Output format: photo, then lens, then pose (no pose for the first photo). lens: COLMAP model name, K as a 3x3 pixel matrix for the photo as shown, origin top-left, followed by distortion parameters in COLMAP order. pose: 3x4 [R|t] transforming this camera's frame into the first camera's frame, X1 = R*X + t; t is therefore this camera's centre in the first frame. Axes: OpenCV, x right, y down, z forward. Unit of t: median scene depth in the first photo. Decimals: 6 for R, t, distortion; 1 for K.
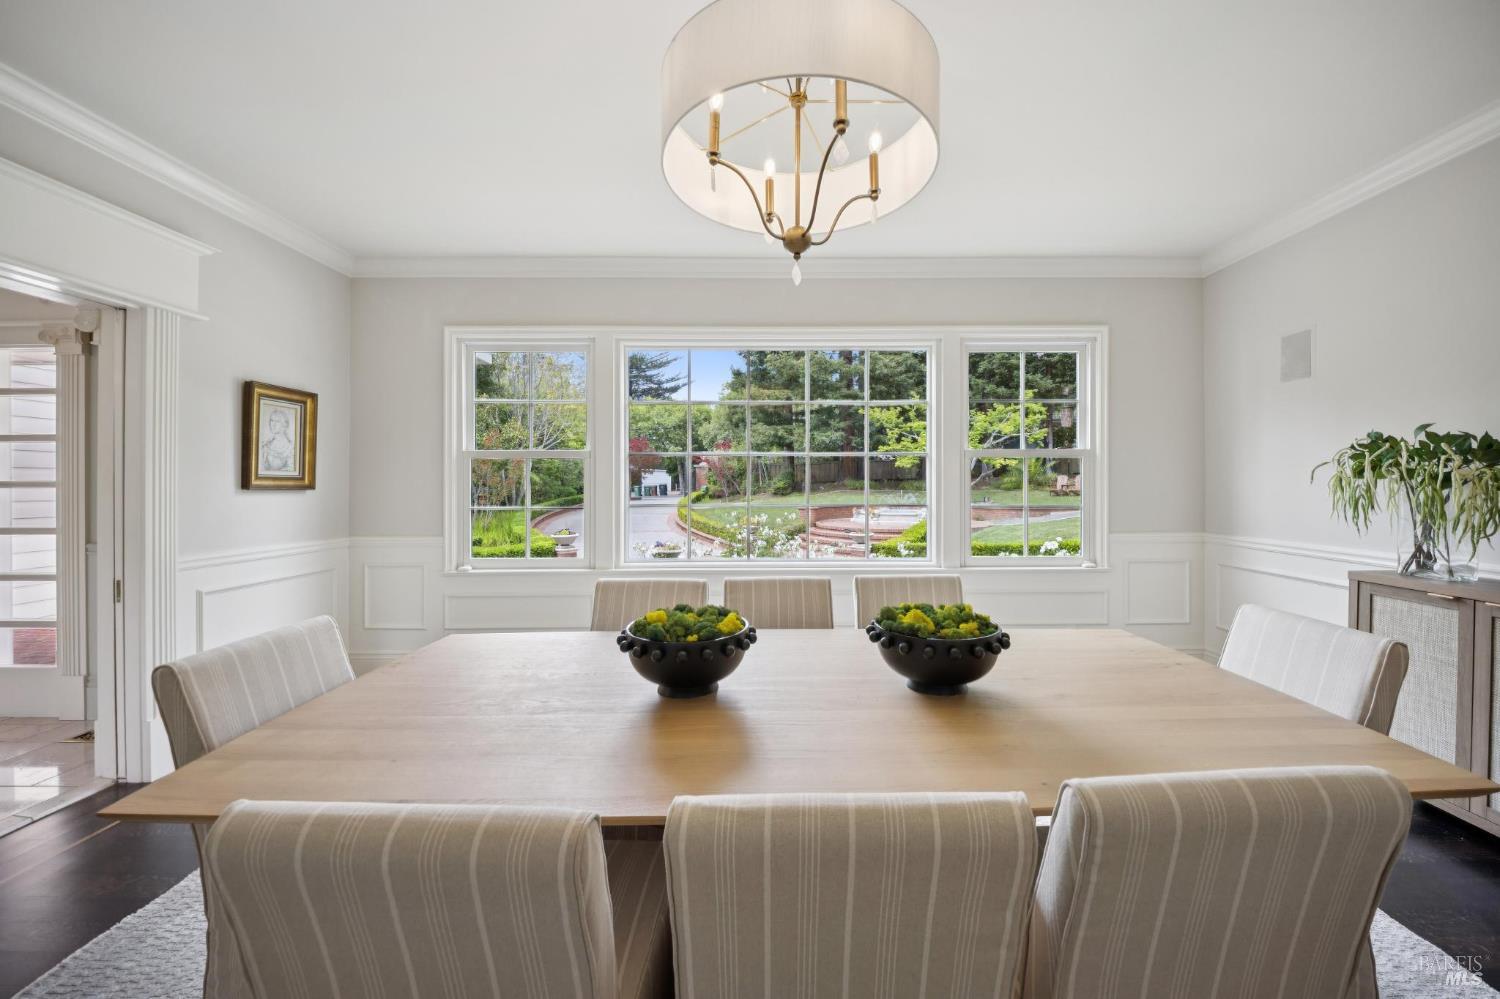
lens RADIAL K [[572.6, 0, 754.8], [0, 572.6, 478.2], [0, 0, 1]] dist [0.011937, -0.000049]
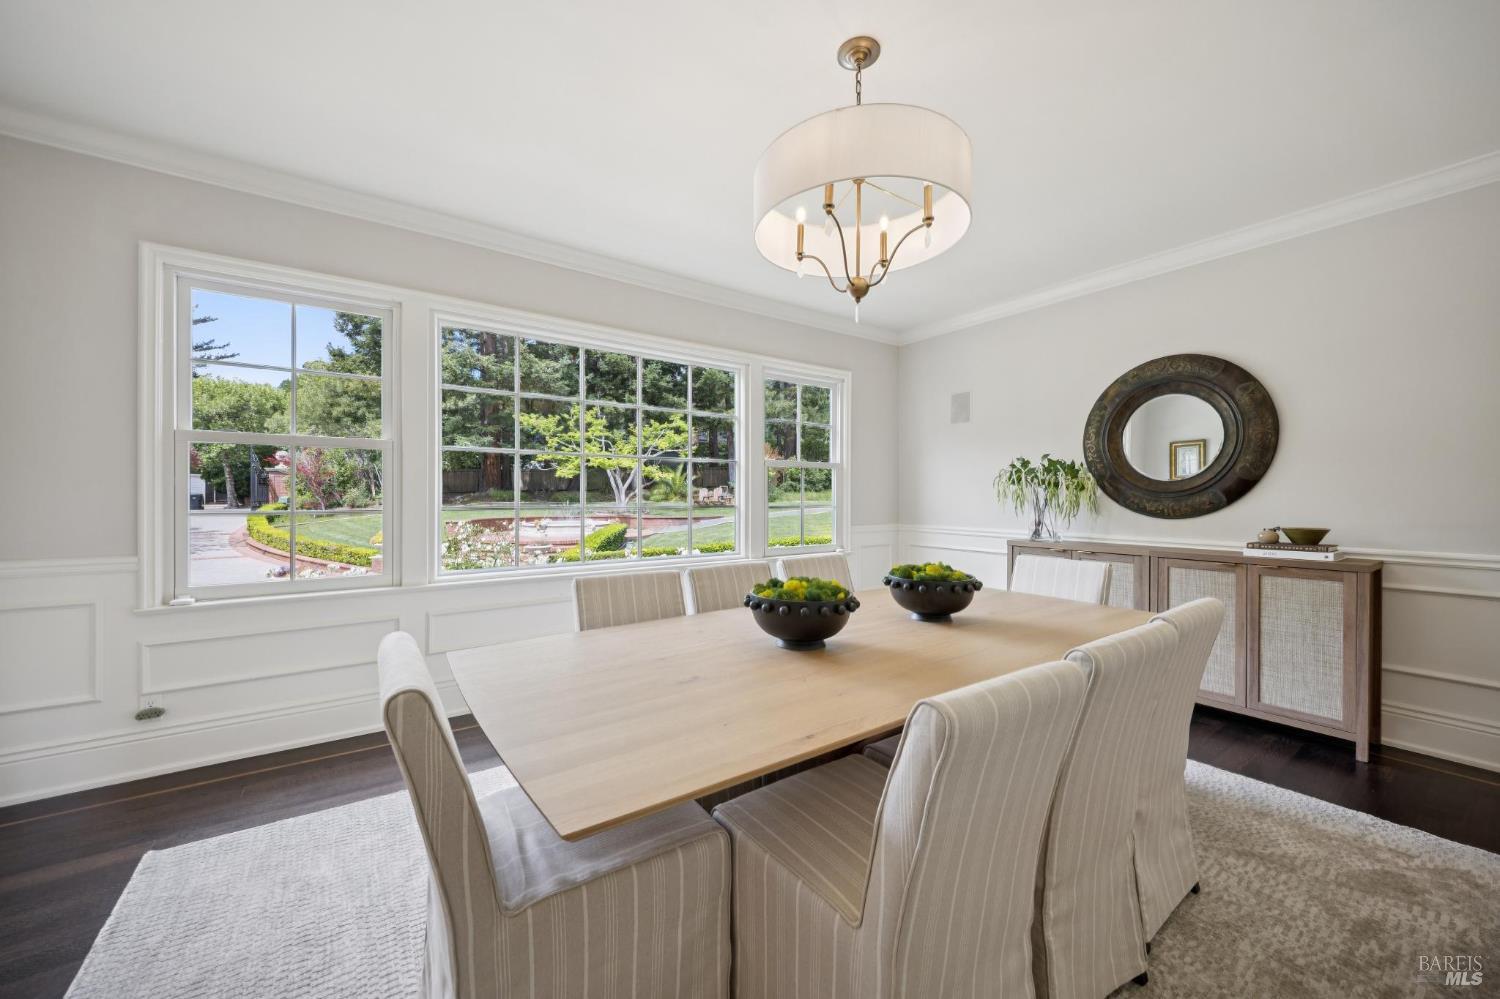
lens RADIAL K [[579.7, 0, 750.0], [0, 579.7, 499.5], [0, 0, 1]] dist [0.026459, -0.000072]
pose [[0.819618, 0.001418, 0.572909, -0.352251], [-0.010489, 0.999866, 0.012531, 0.018609], [-0.572814, -0.016280, 0.819523, 0.025104]]
